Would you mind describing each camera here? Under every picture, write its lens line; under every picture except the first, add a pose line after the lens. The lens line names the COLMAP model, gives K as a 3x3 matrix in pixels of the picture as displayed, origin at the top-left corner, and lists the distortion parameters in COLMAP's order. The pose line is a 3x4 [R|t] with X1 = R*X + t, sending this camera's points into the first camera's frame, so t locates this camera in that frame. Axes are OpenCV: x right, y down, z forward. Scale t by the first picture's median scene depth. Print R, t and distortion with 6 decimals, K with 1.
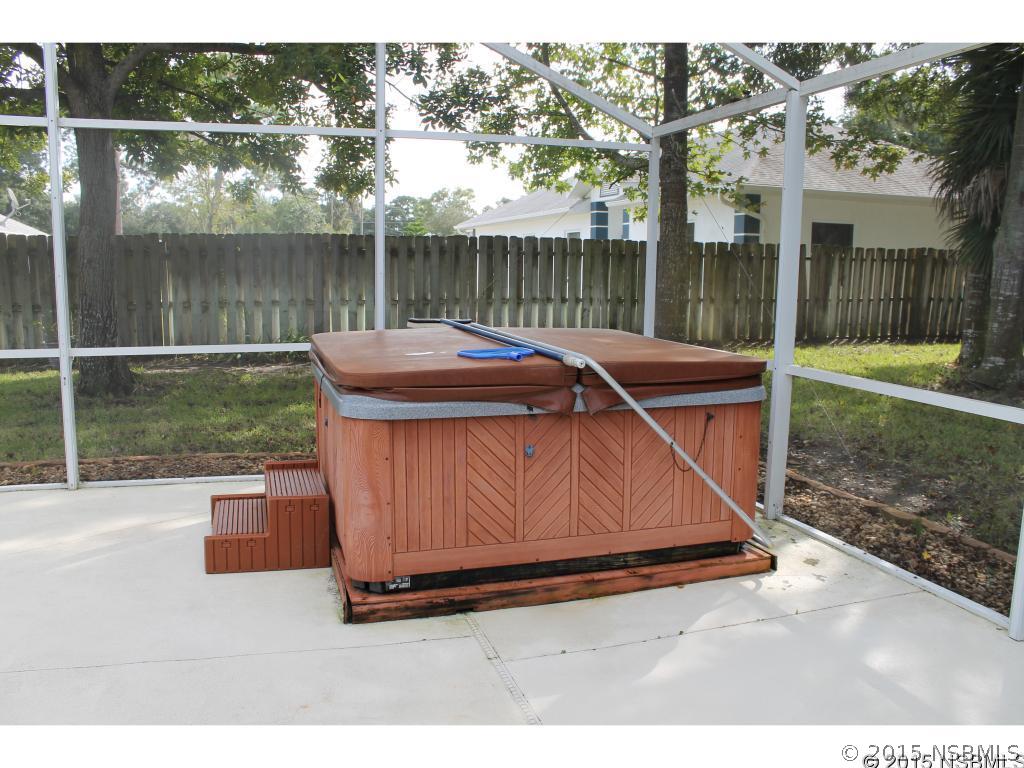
lens RADIAL K [[861.5, 0, 512.0], [0, 861.5, 384.0], [0, 0, 1]] dist [-0.140732, 0.112266]
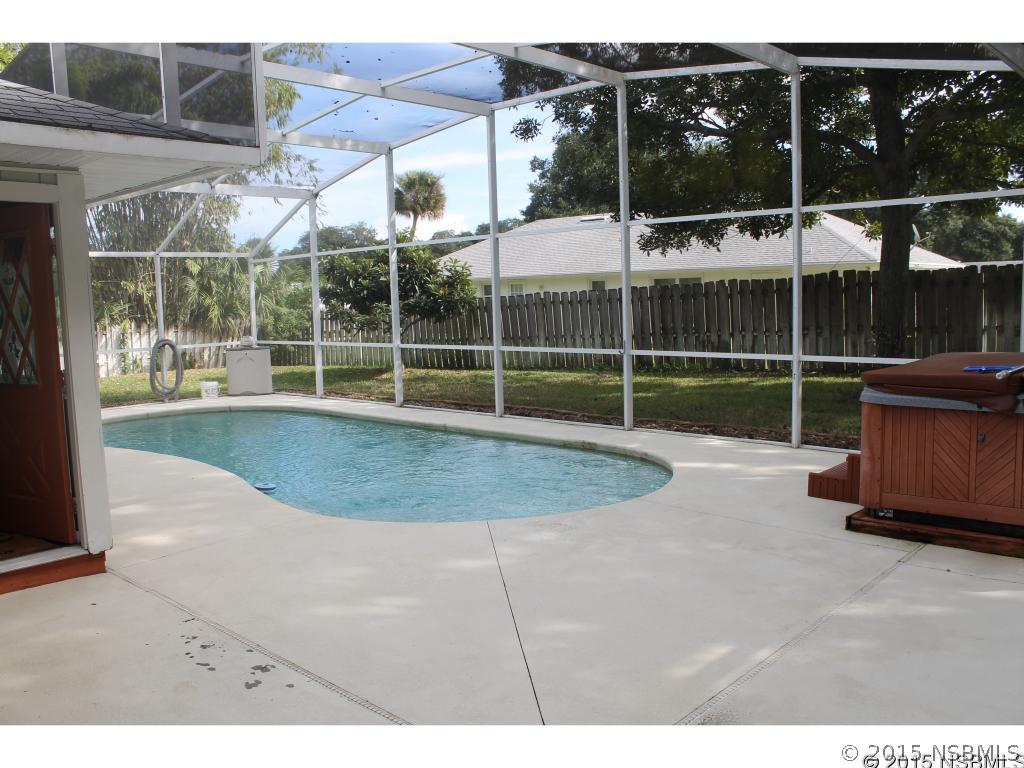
lens RADIAL K [[861.5, 0, 512.0], [0, 861.5, 384.0], [0, 0, 1]] dist [-0.140732, 0.112266]
pose [[0.502429, 0.067332, -0.861993, 0.804818], [-0.088018, 0.995767, 0.026478, 0.022175], [0.860127, 0.062567, 0.506228, -0.349207]]
